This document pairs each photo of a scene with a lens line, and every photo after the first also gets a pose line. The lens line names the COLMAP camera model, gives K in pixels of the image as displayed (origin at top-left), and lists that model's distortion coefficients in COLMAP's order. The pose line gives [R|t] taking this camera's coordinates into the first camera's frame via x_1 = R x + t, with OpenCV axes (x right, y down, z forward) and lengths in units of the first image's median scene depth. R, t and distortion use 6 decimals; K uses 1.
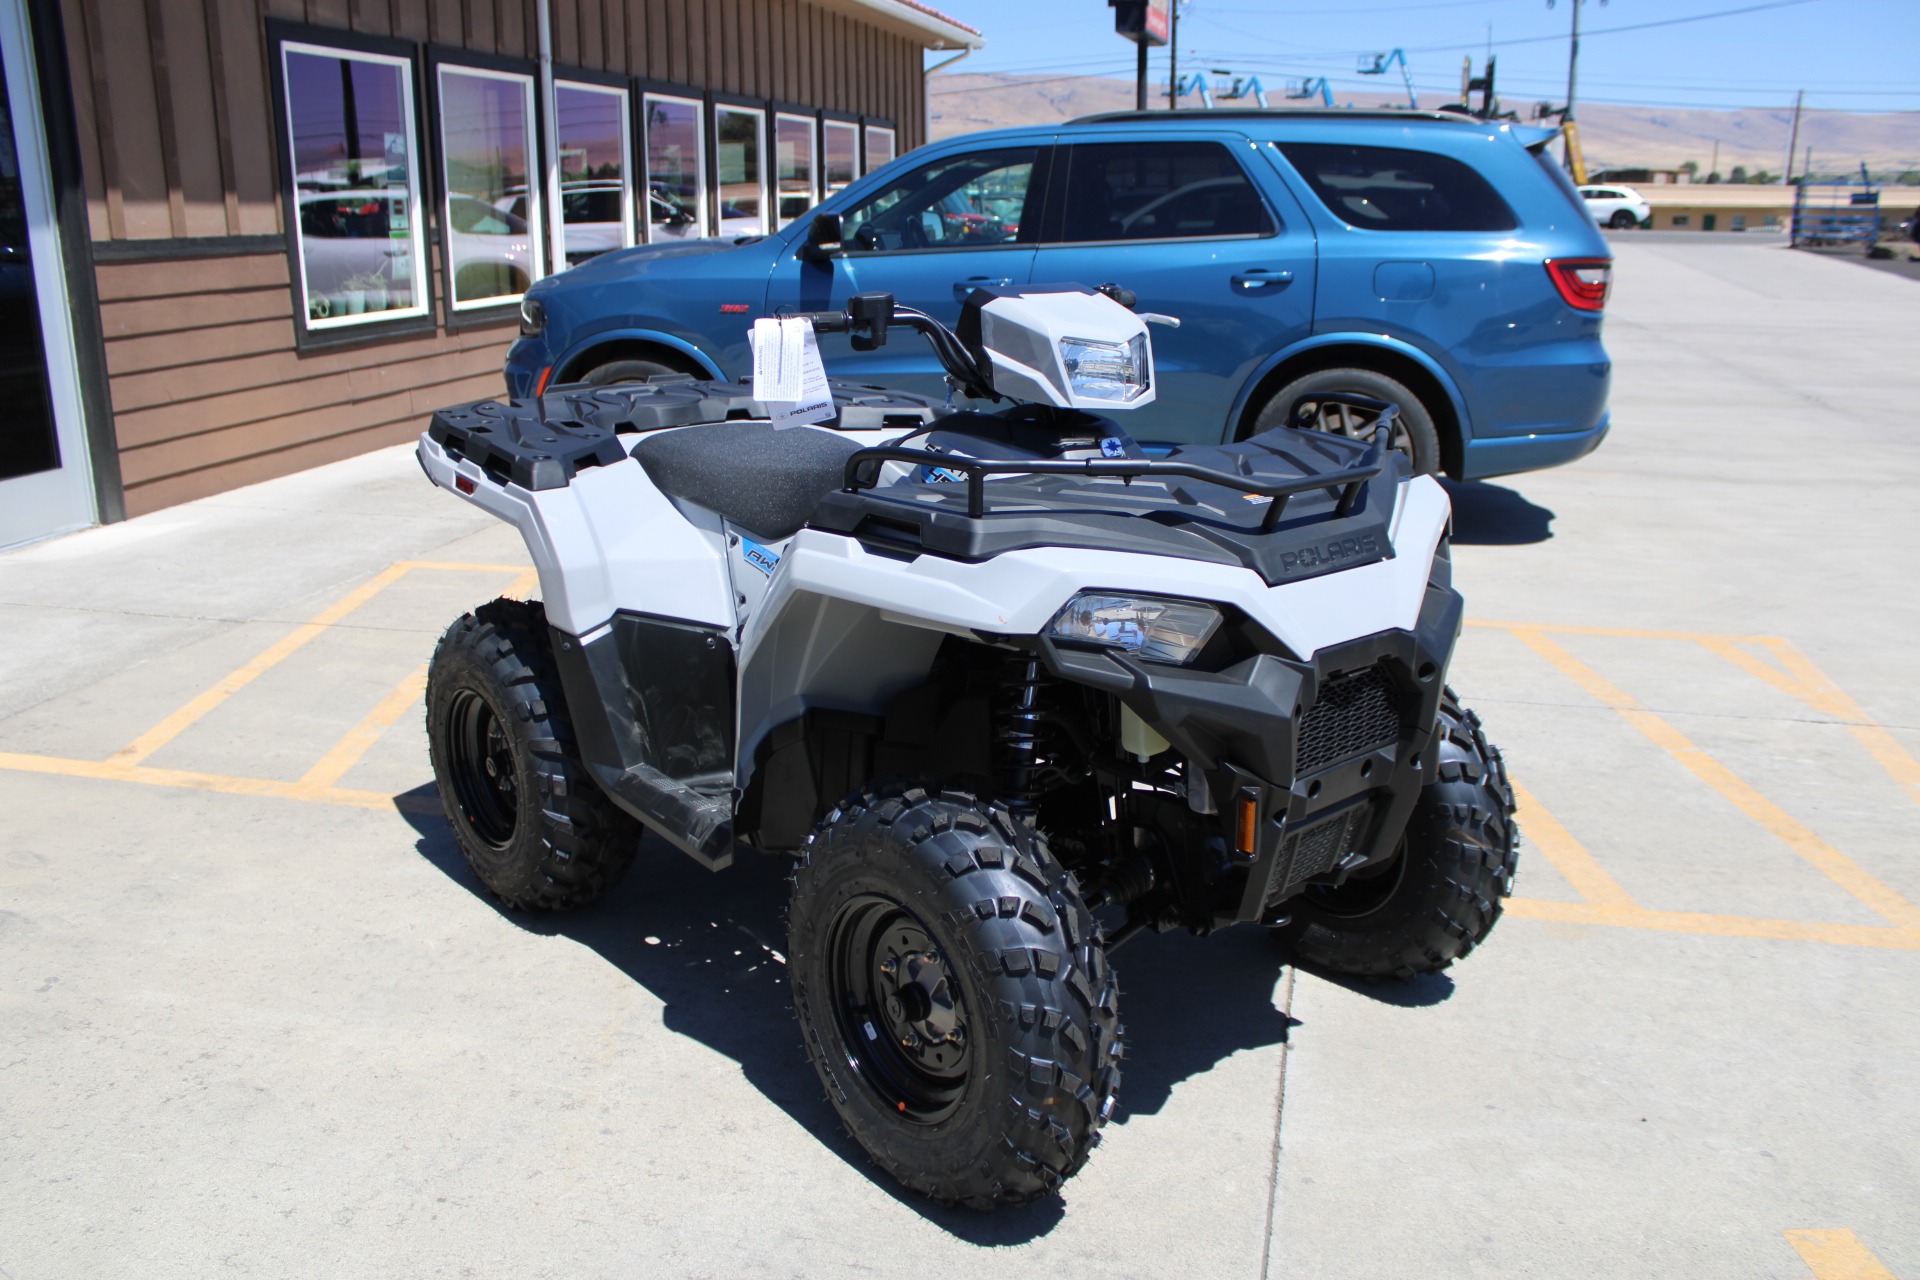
lens RADIAL K [[1599.4, 0, 962.4], [0, 1599.4, 639.4], [0, 0, 1]] dist [-0.145767, 0.117962]
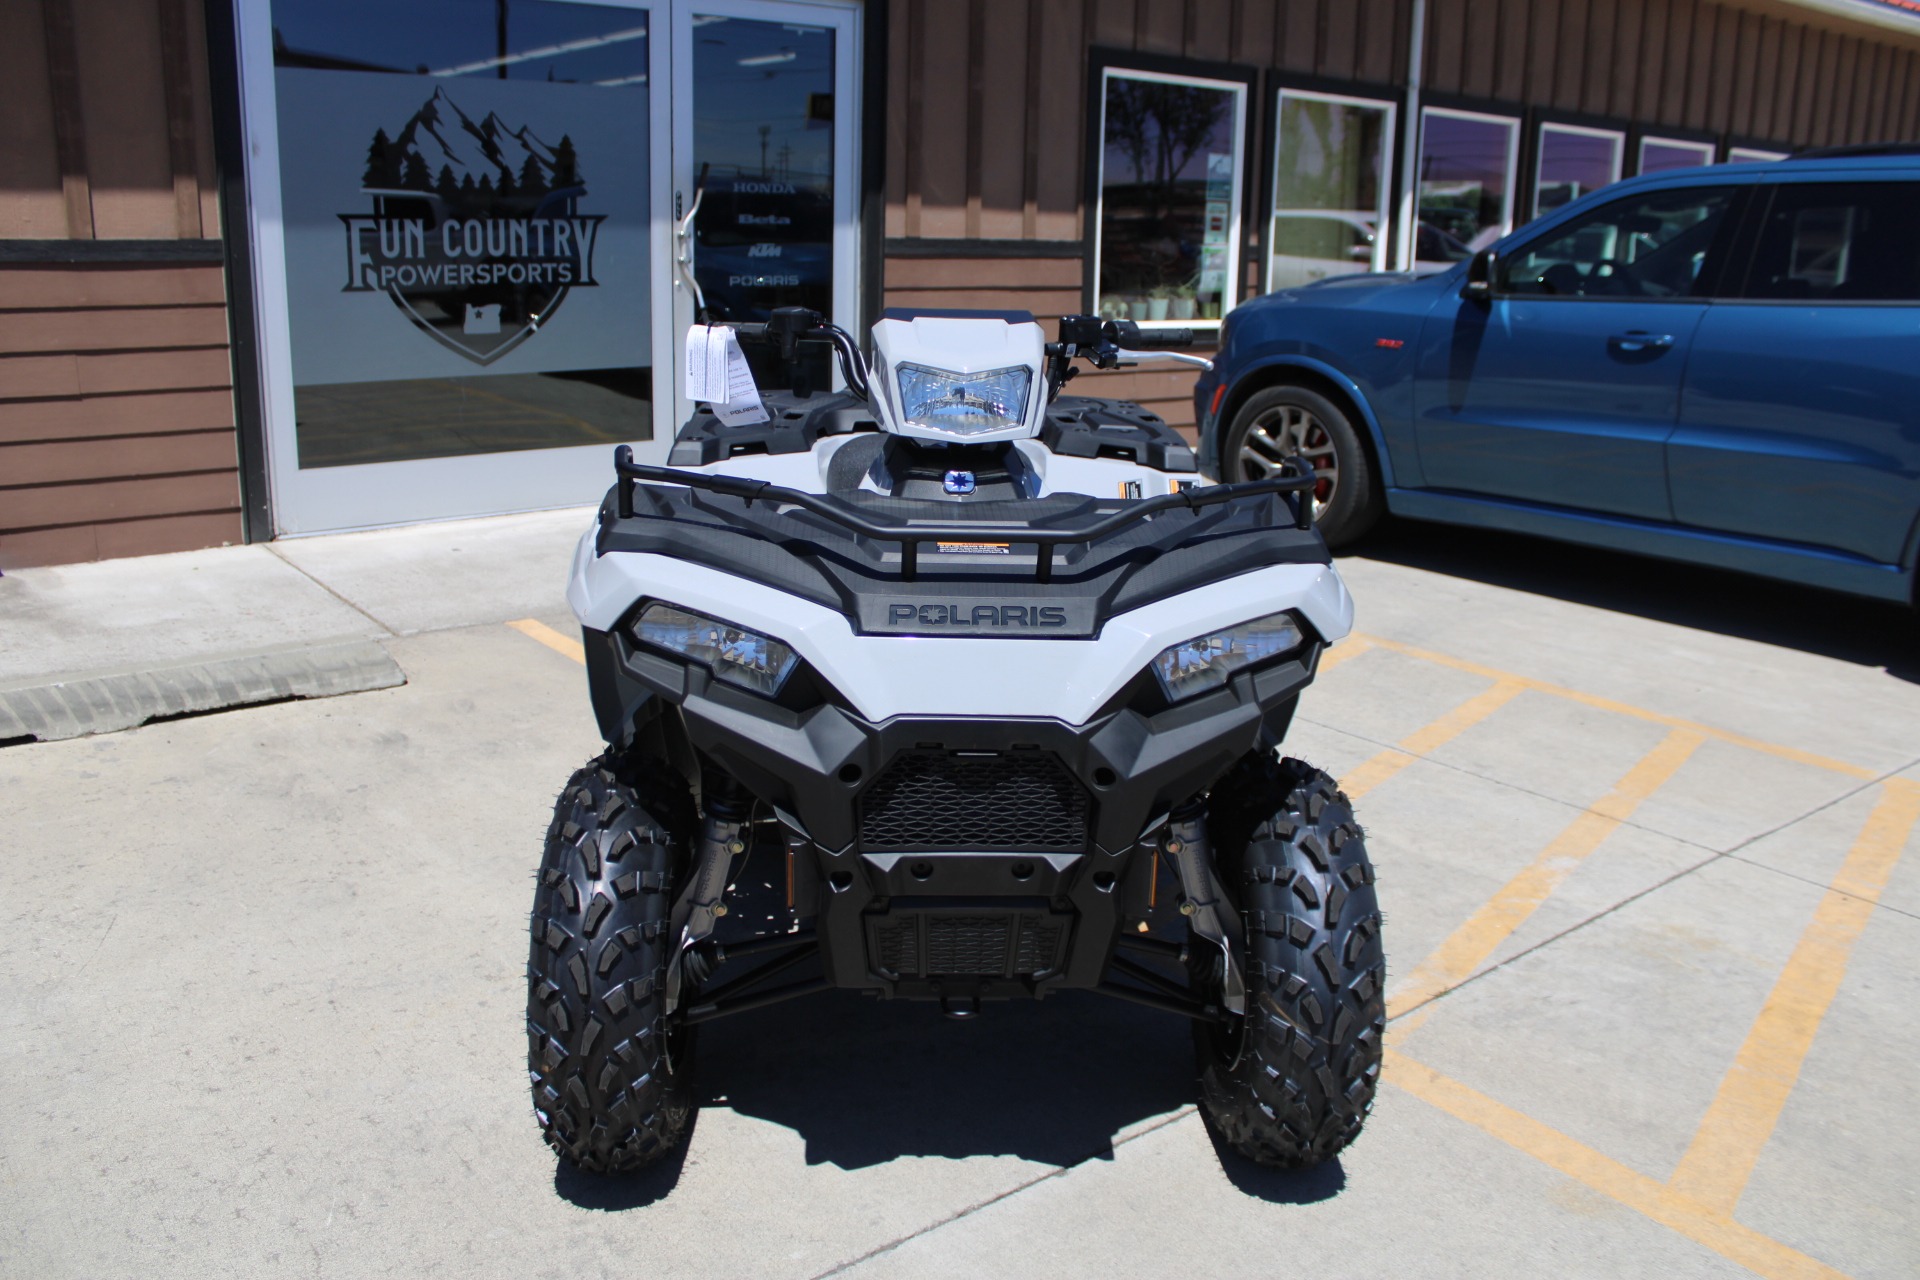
lens RADIAL K [[1599.4, 0, 962.5], [0, 1599.4, 641.5], [0, 0, 1]] dist [-0.145767, 0.117962]
pose [[0.785429, 0.181468, -0.591752, 0.237586], [-0.190496, 0.980521, 0.047845, -0.025760], [0.588908, 0.075148, 0.804699, 0.084488]]
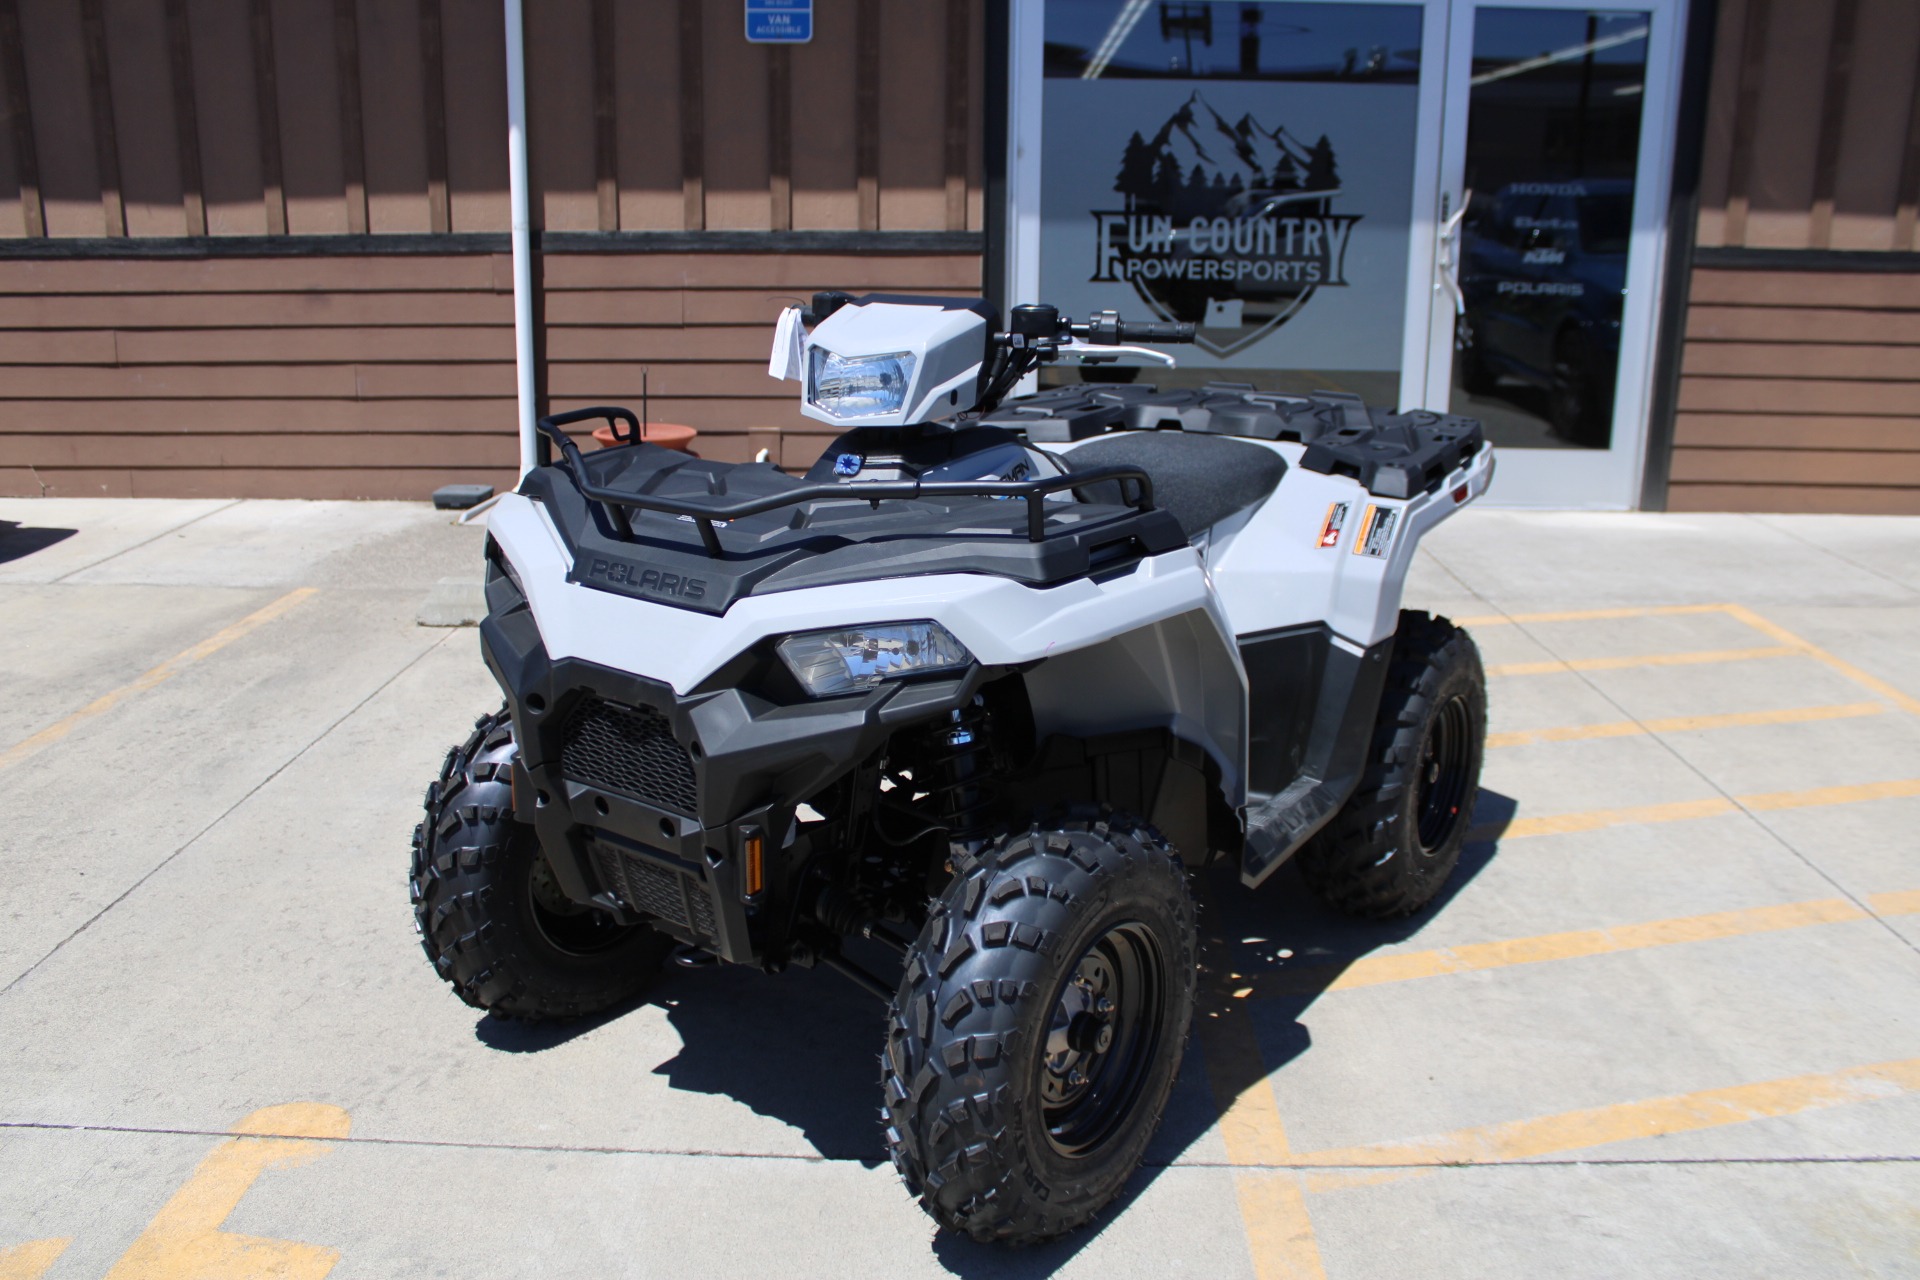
lens RADIAL K [[1599.4, 0, 961.3], [0, 1599.4, 638.8], [0, 0, 1]] dist [-0.145767, 0.117962]
pose [[0.215295, 0.262624, -0.940573, 0.367946], [-0.267916, 0.942088, 0.201722, -0.082574], [0.939079, 0.208565, 0.273188, 0.288714]]
